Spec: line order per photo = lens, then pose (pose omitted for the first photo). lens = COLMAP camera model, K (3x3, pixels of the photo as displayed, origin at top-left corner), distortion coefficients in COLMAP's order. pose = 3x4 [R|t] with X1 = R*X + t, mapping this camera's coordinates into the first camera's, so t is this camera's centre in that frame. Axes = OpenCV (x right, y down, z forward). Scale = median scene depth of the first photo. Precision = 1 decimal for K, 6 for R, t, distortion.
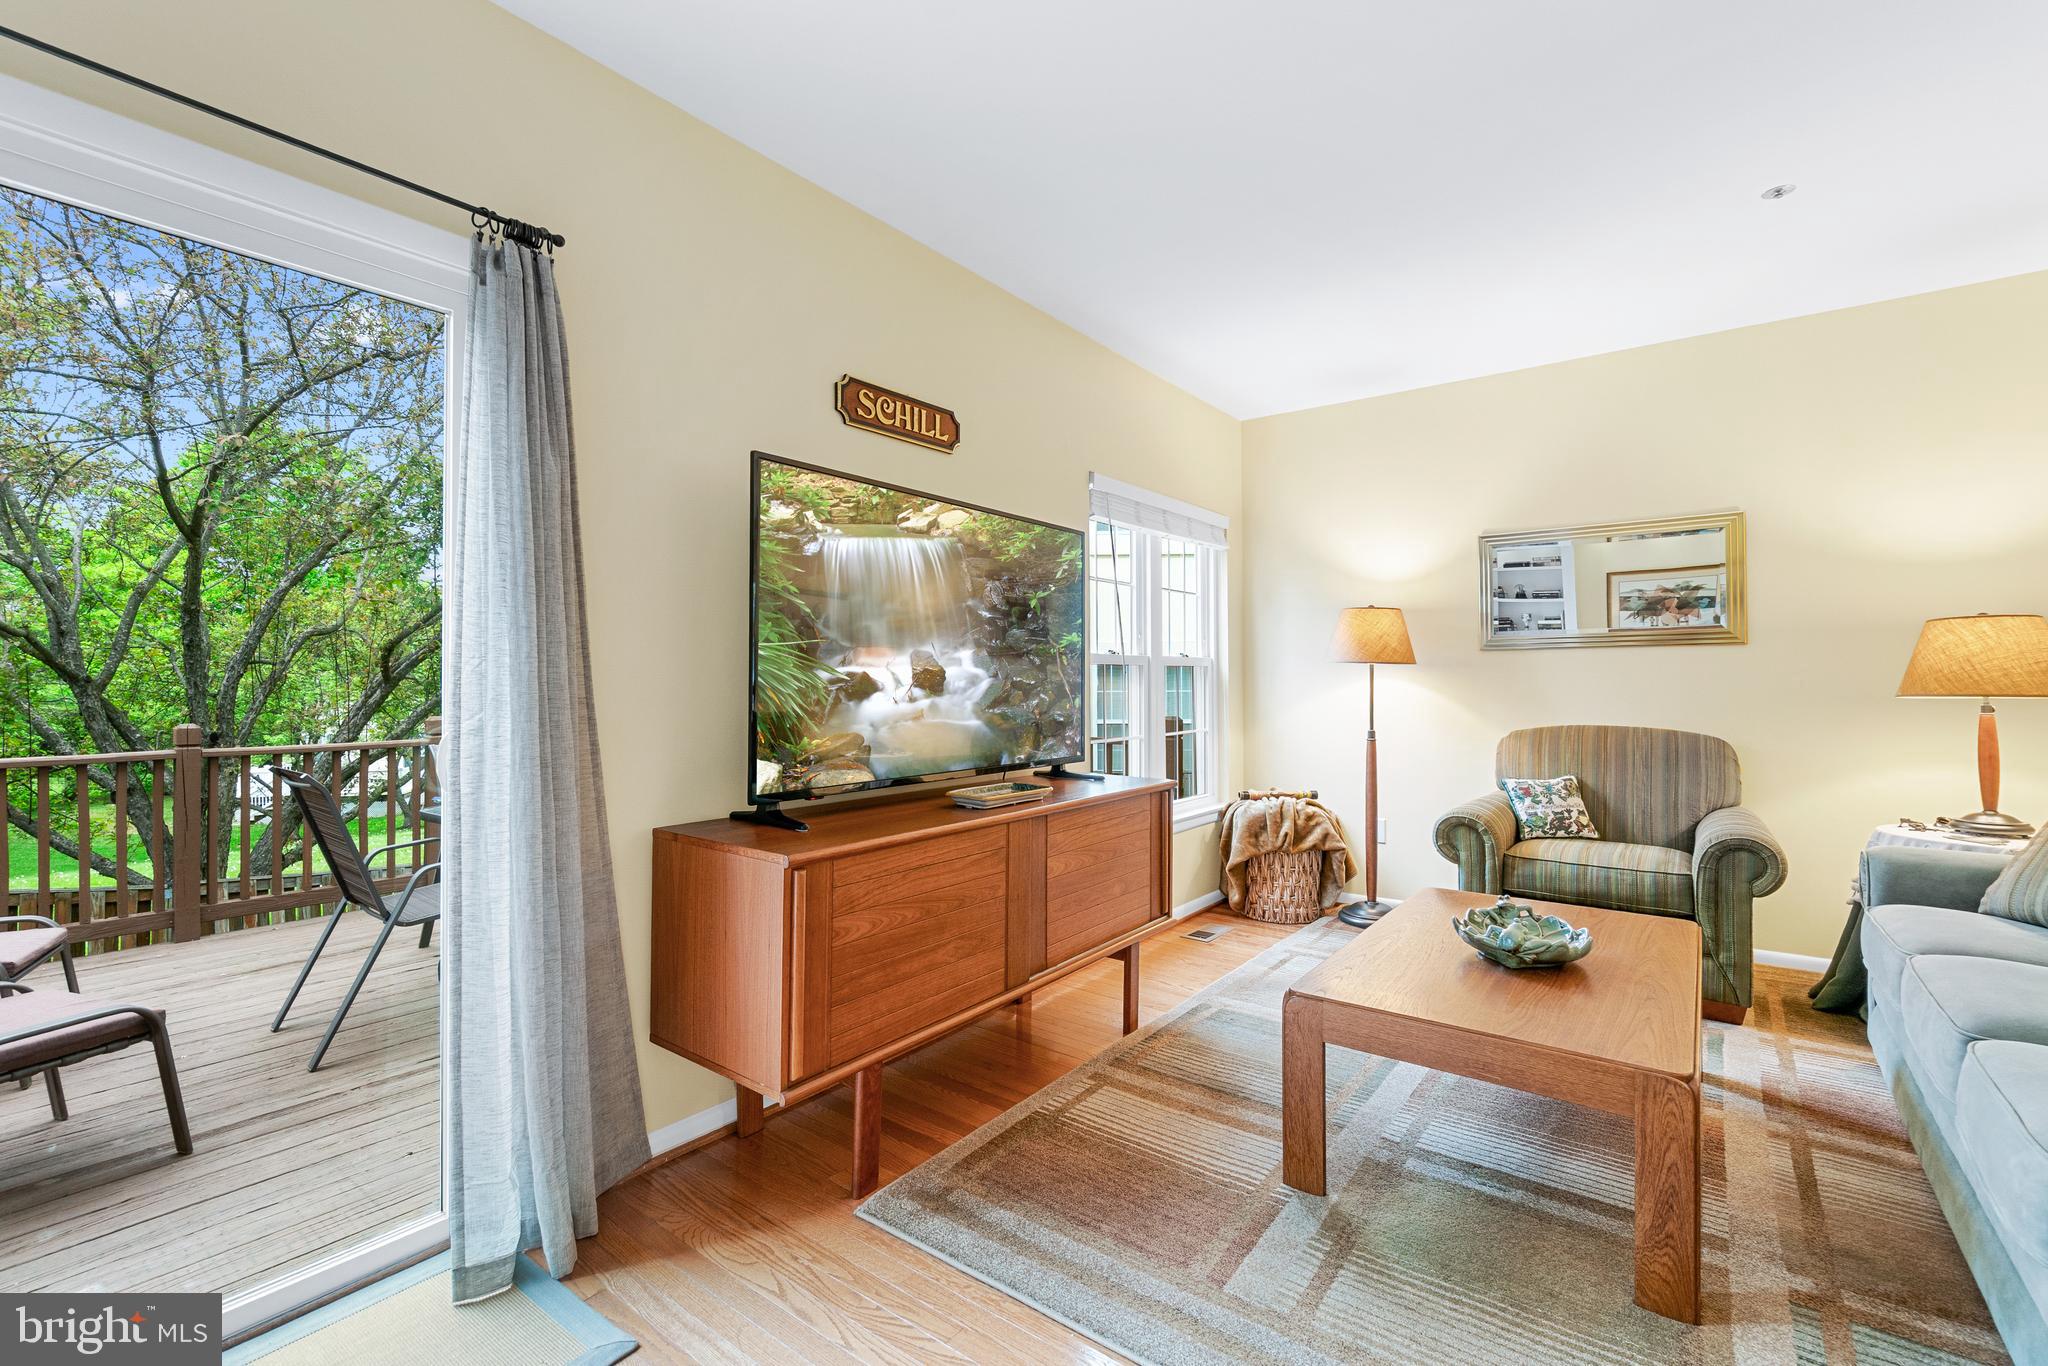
lens RADIAL K [[890.4, 0, 1029.2], [0, 890.4, 671.7], [0, 0, 1]] dist [0.012516, -0.004701]
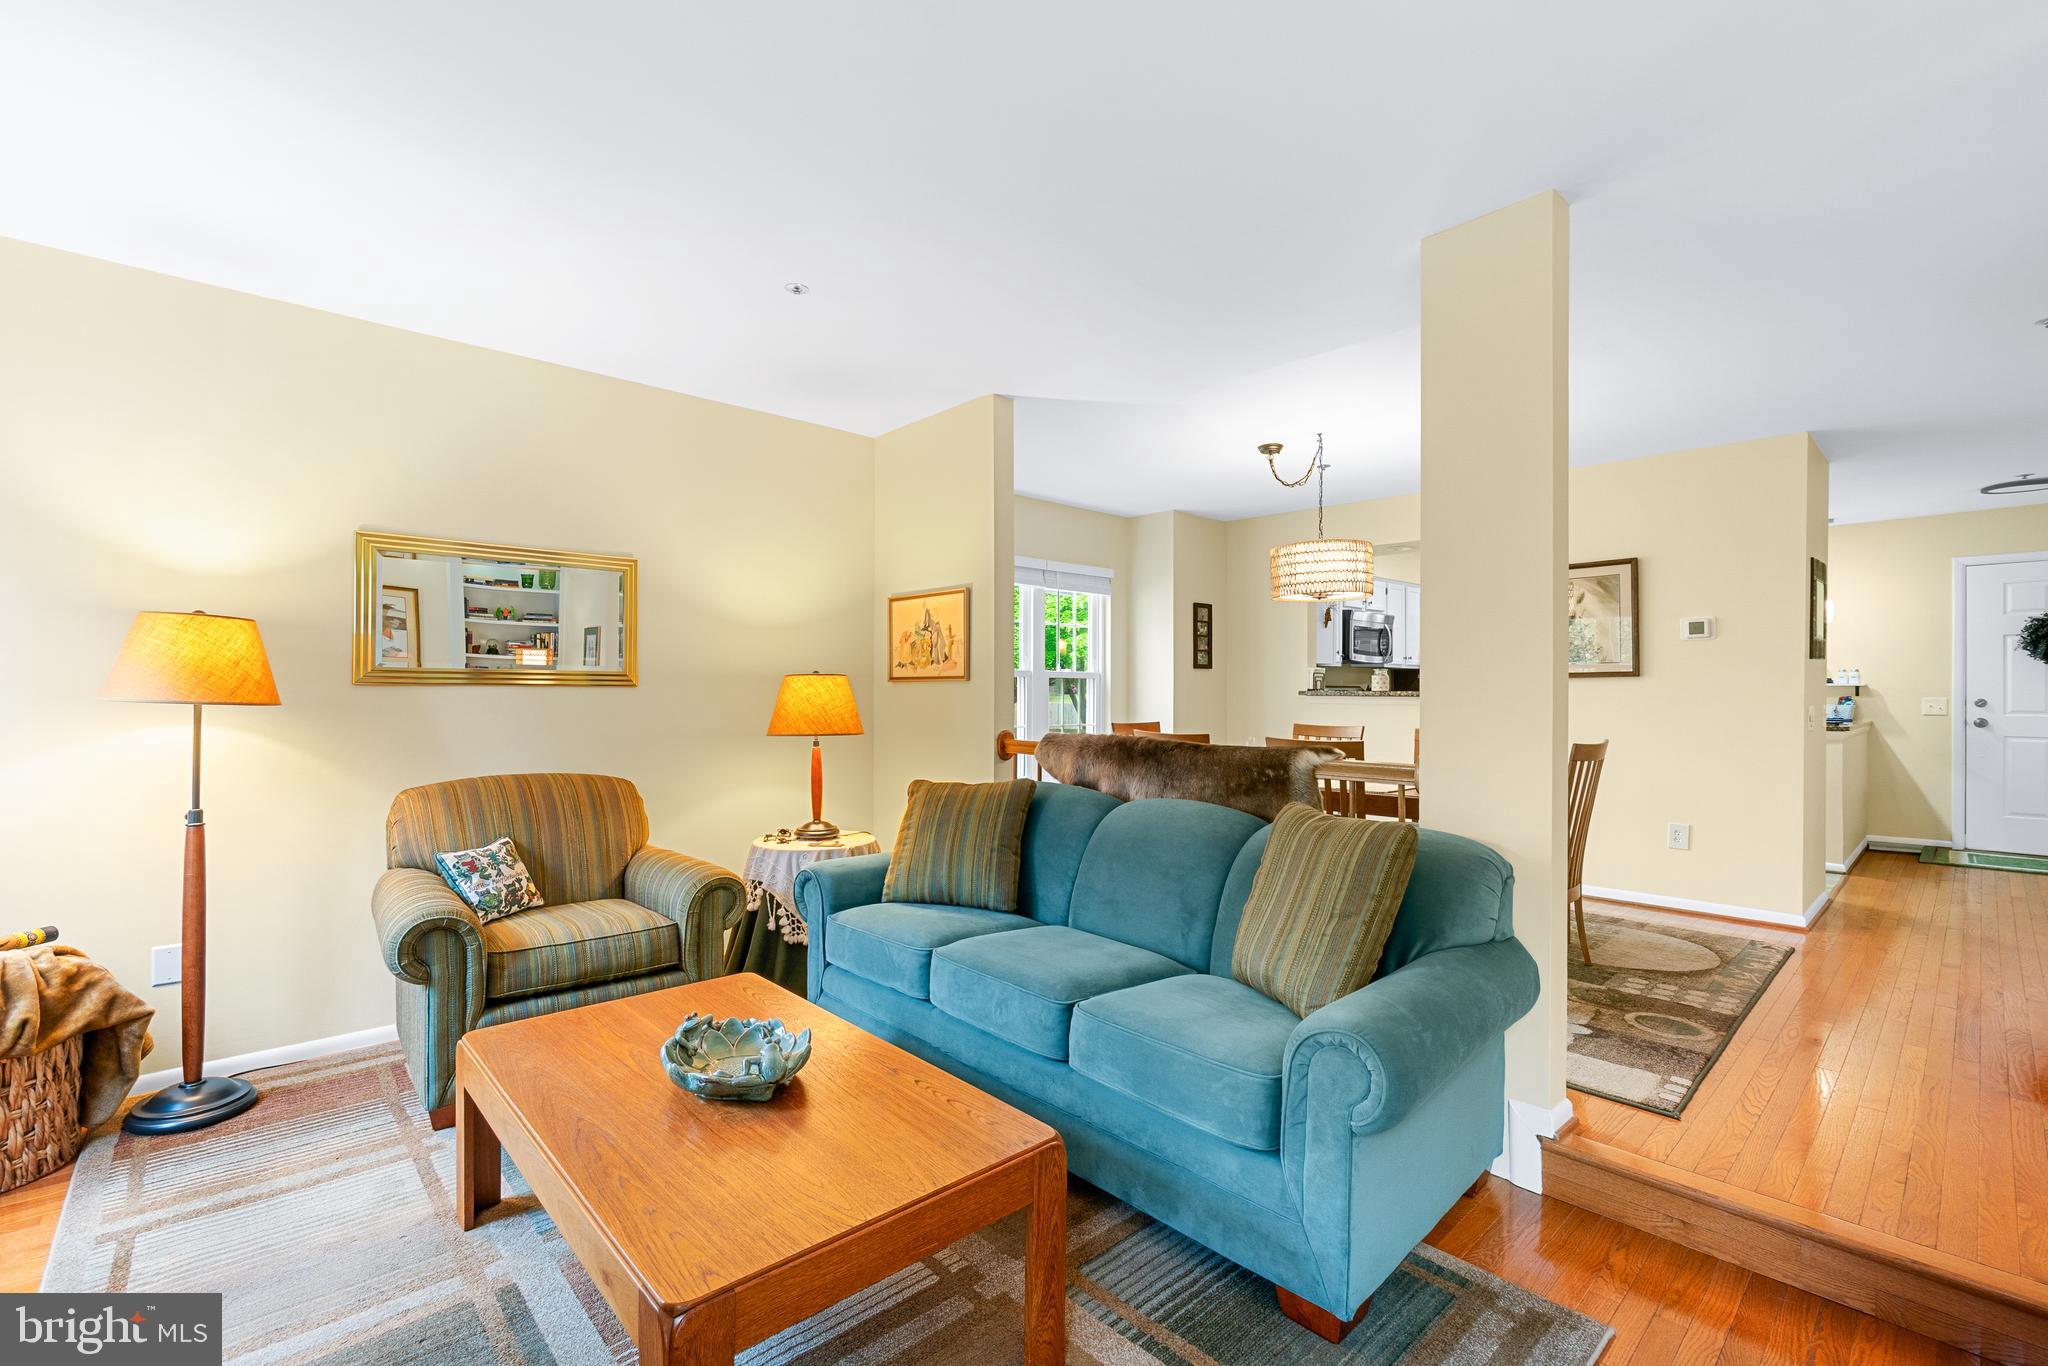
lens RADIAL K [[888.7, 0, 989.4], [0, 888.7, 693.5], [0, 0, 1]] dist [-0.000812, -0.005030]
pose [[0.202744, 0.004905, 0.979219, -0.163496], [-0.013931, 0.999901, -0.002124, -0.032454], [-0.979133, -0.013211, 0.202792, 0.477044]]
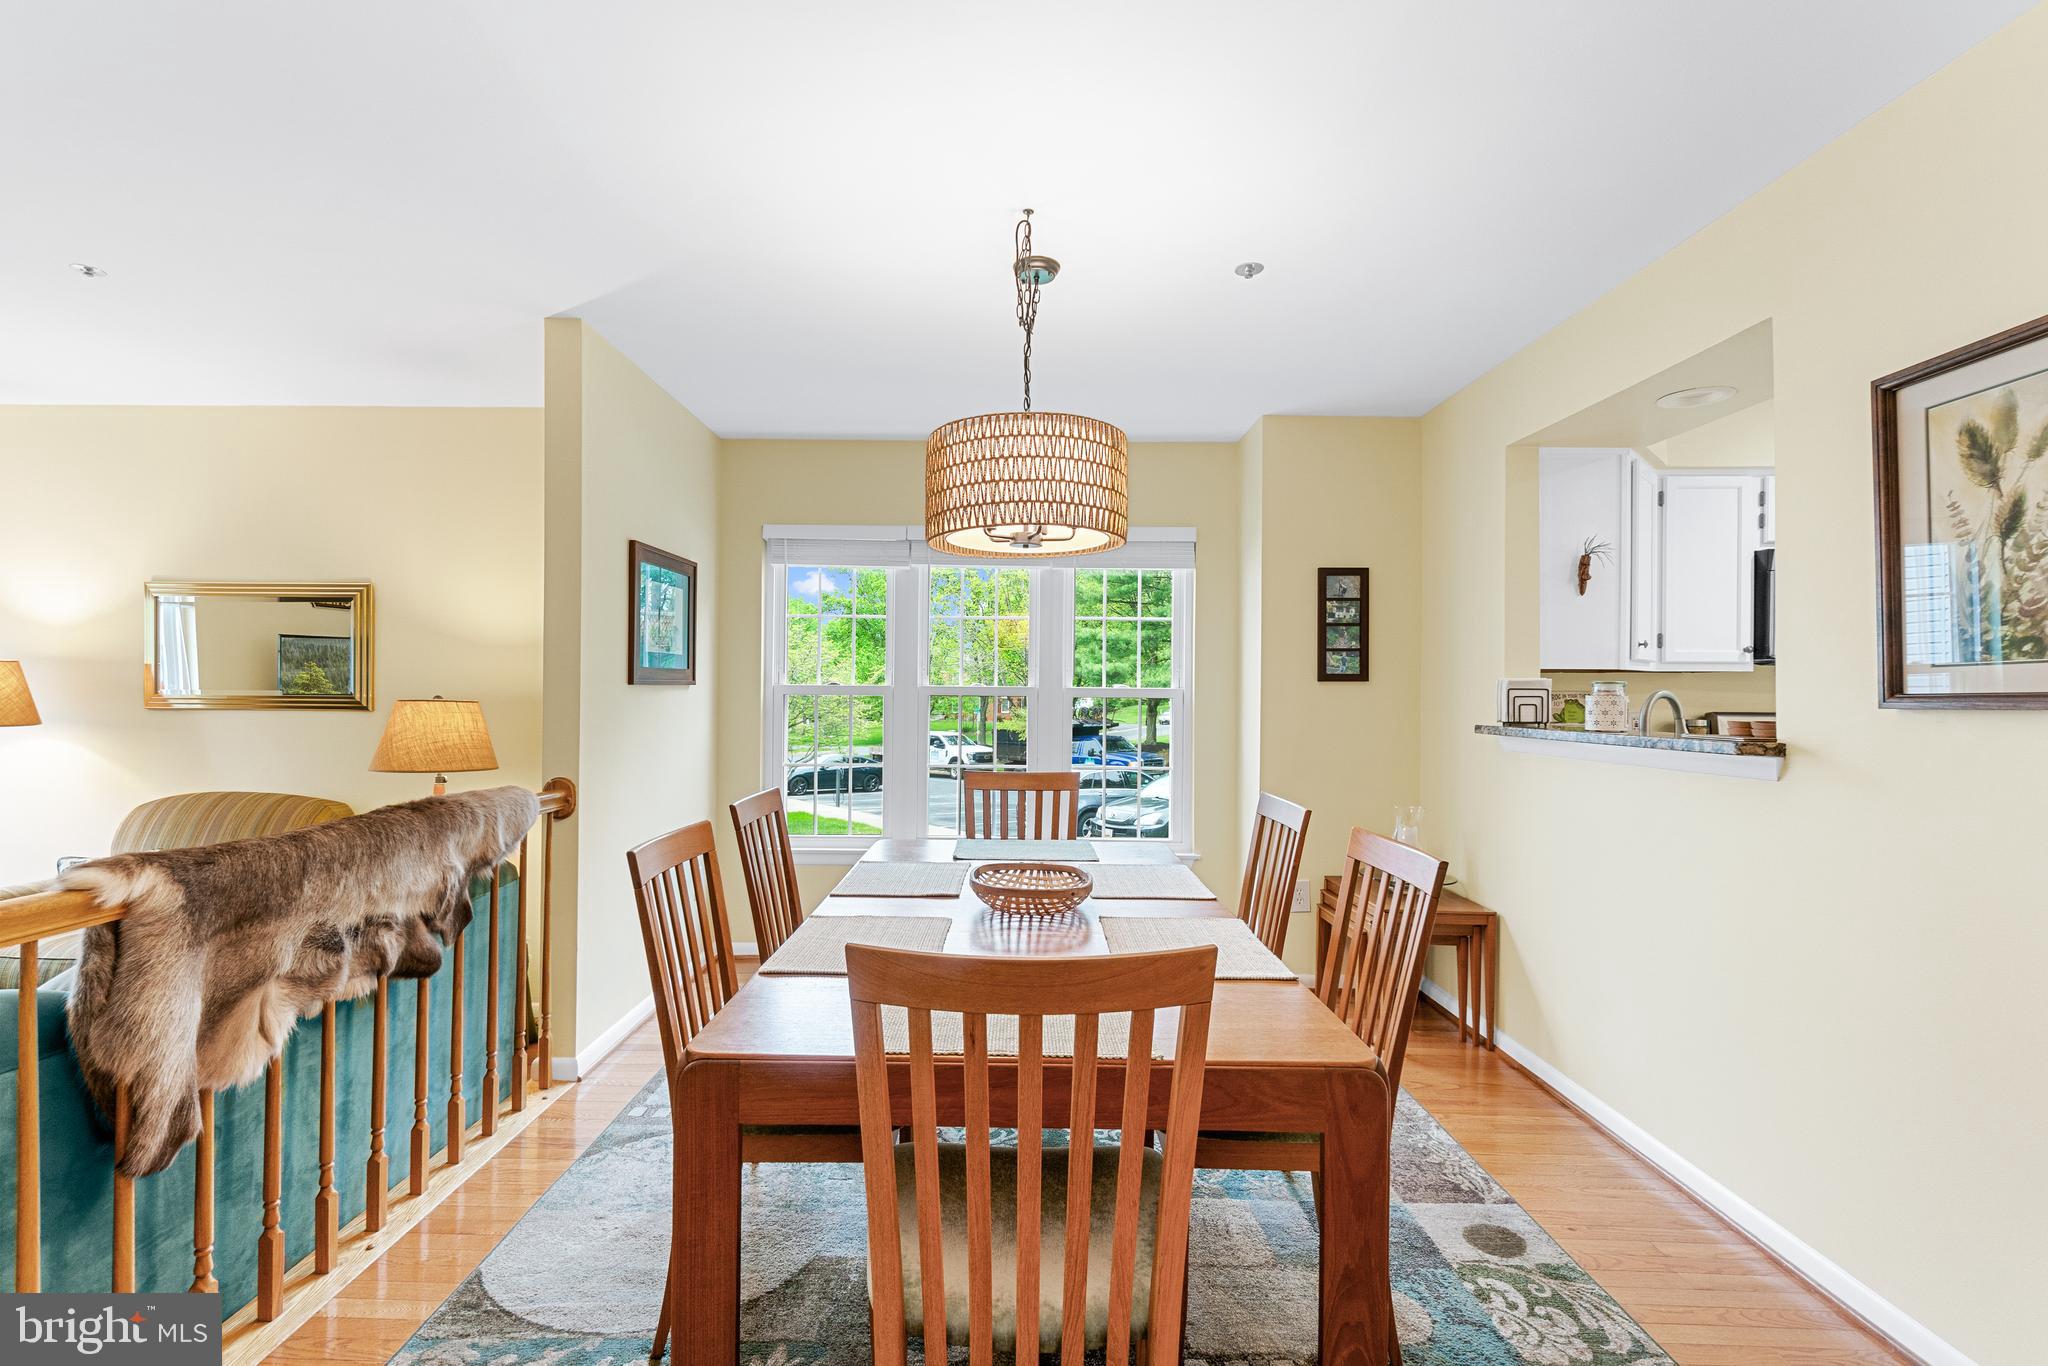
lens RADIAL K [[912.8, 0, 999.9], [0, 912.8, 698.0], [0, 0, 1]] dist [0.002590, -0.000192]
pose [[0.811259, 0.012077, 0.584563, 0.948428], [-0.018706, 0.999811, 0.005303, -0.080164], [-0.584388, -0.015237, 0.811331, -0.361846]]
